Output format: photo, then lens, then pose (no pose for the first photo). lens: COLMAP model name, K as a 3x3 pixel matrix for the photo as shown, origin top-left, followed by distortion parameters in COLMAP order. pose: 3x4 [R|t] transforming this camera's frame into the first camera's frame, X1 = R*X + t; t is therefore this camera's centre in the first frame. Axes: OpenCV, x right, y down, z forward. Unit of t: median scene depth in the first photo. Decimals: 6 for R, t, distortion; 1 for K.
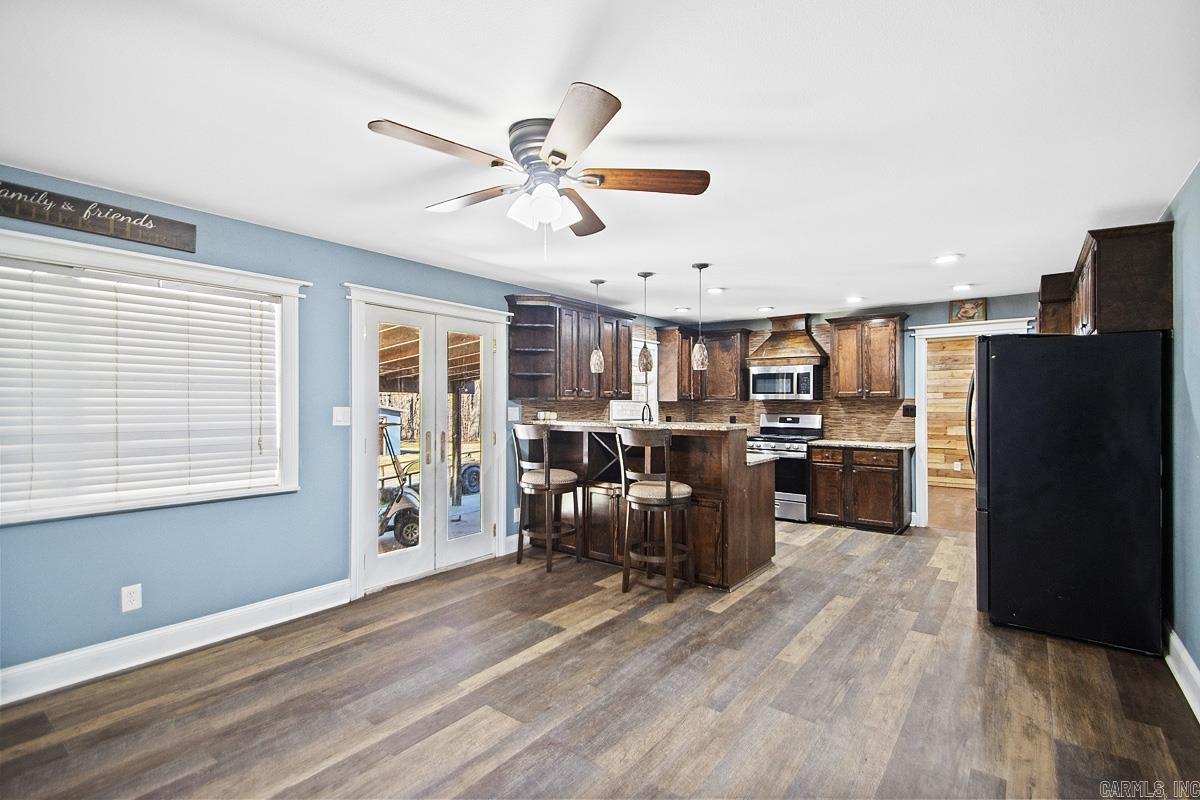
lens RADIAL K [[551.7, 0, 605.4], [0, 551.7, 397.1], [0, 0, 1]] dist [0.015191, -0.001031]
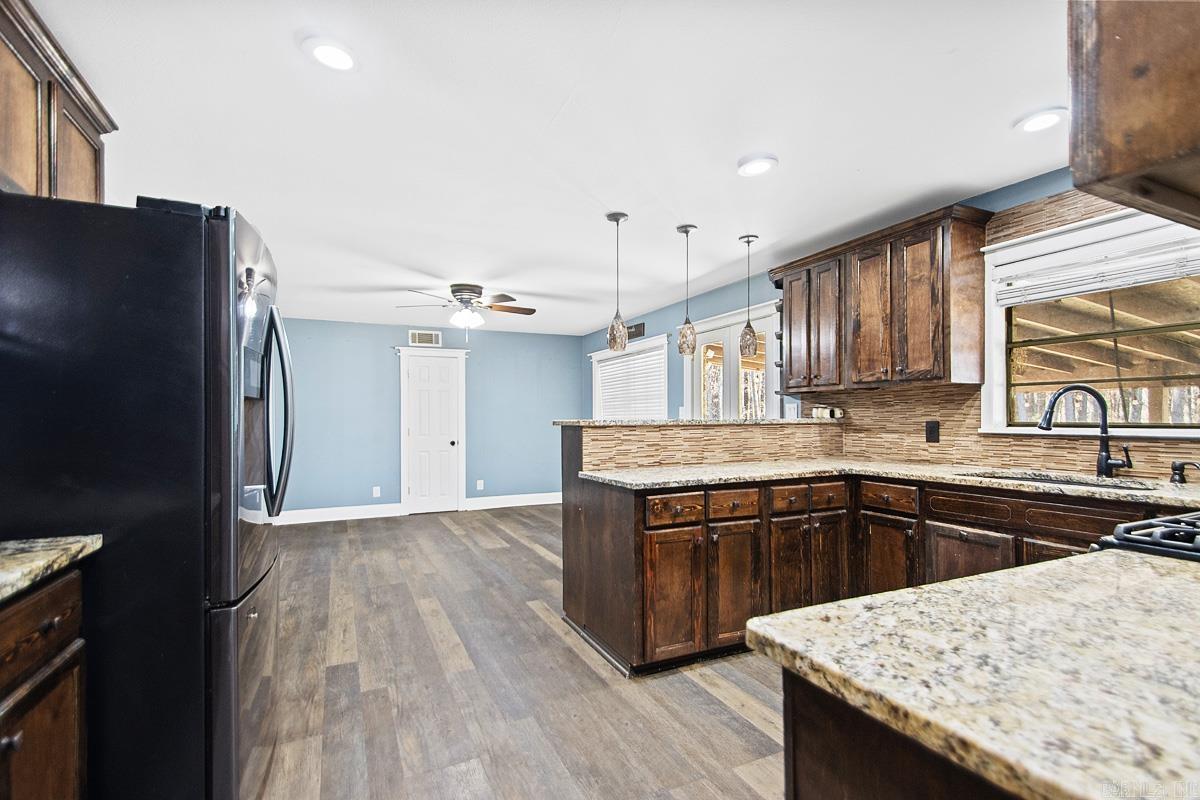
lens RADIAL K [[555.3, 0, 608.5], [0, 555.3, 417.0], [0, 0, 1]] dist [0.018129, -0.000295]
pose [[-0.451116, -0.003130, -0.892460, 0.662968], [0.013333, 0.999859, -0.010247, 0.039792], [0.892366, -0.016522, -0.451011, 1.011252]]
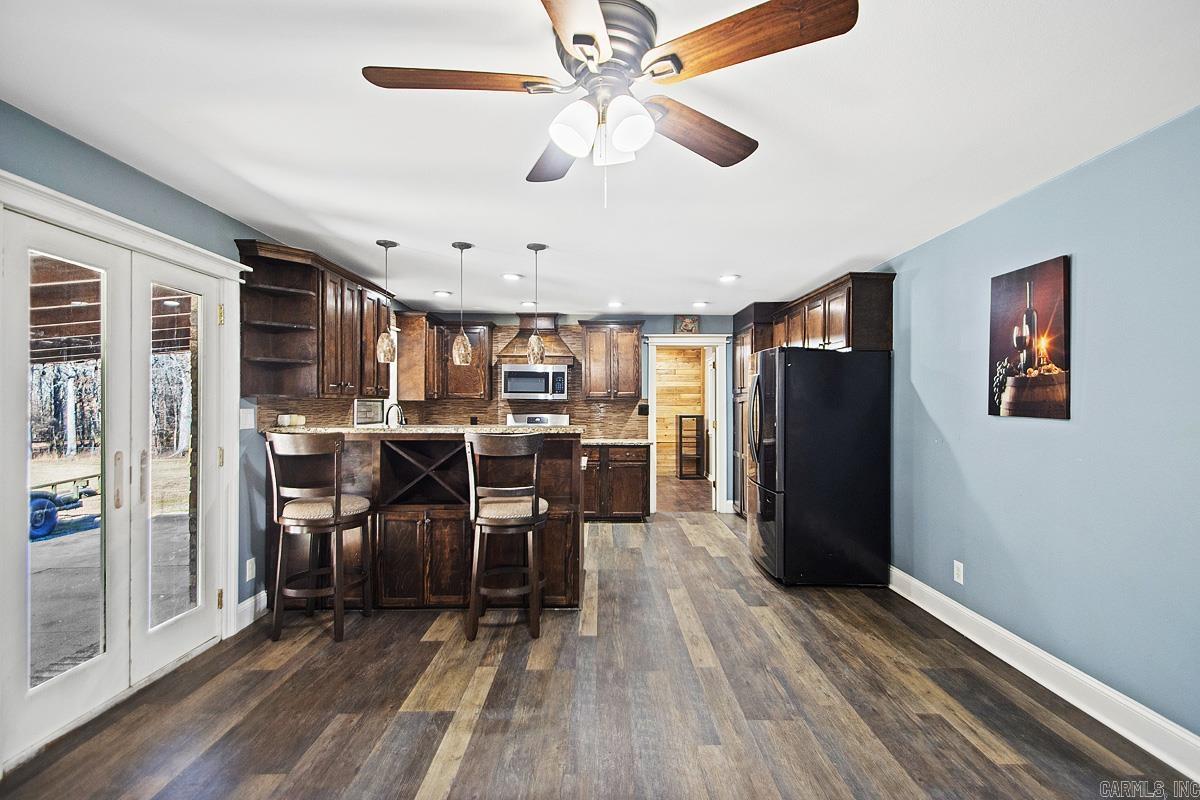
lens RADIAL K [[560.7, 0, 609.3], [0, 560.7, 401.9], [0, 0, 1]] dist [0.021966, -0.000172]
pose [[0.785228, 0.002117, 0.619204, -0.218886], [-0.008241, 0.999941, 0.007032, 0.001416], [-0.619152, -0.010625, 0.785199, 0.170303]]
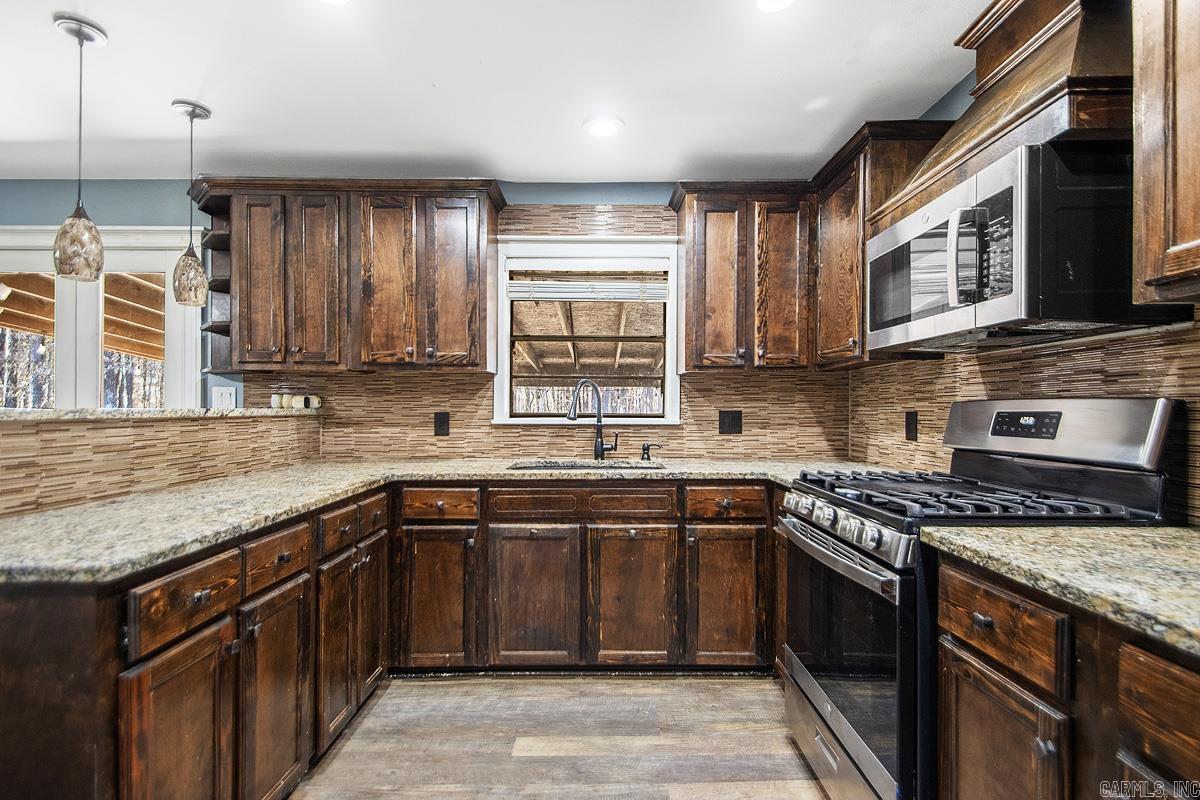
lens RADIAL K [[560.1, 0, 601.9], [0, 560.1, 409.1], [0, 0, 1]] dist [0.041534, -0.019377]
pose [[0.609439, -0.002649, -0.792829, 0.499036], [0.009668, 0.999945, 0.004091, 0.038968], [0.792774, -0.010158, 0.609431, 0.843221]]
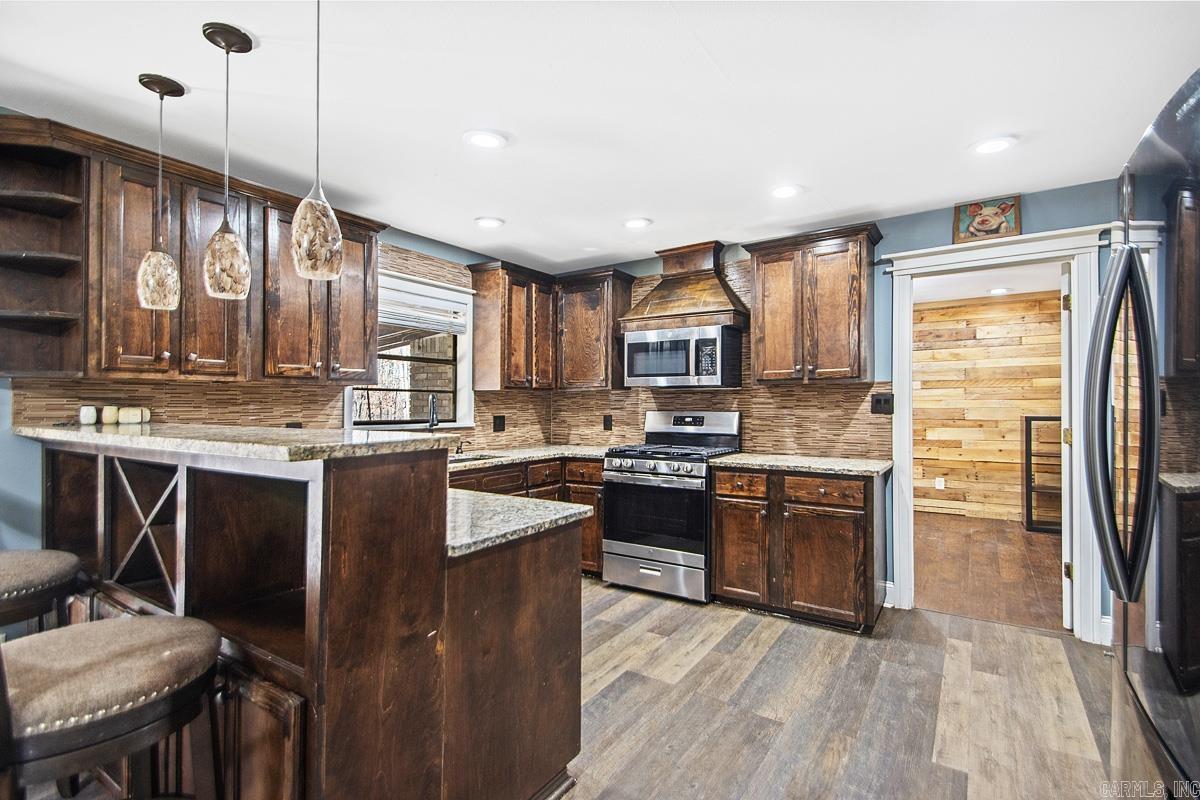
lens RADIAL K [[554.7, 0, 614.7], [0, 554.7, 403.6], [0, 0, 1]] dist [0.022300, -0.000269]
pose [[0.997172, -0.004022, 0.075040, 0.248024], [0.003231, 0.999938, 0.010661, 0.019294], [-0.075078, -0.010389, 0.997124, 0.482299]]
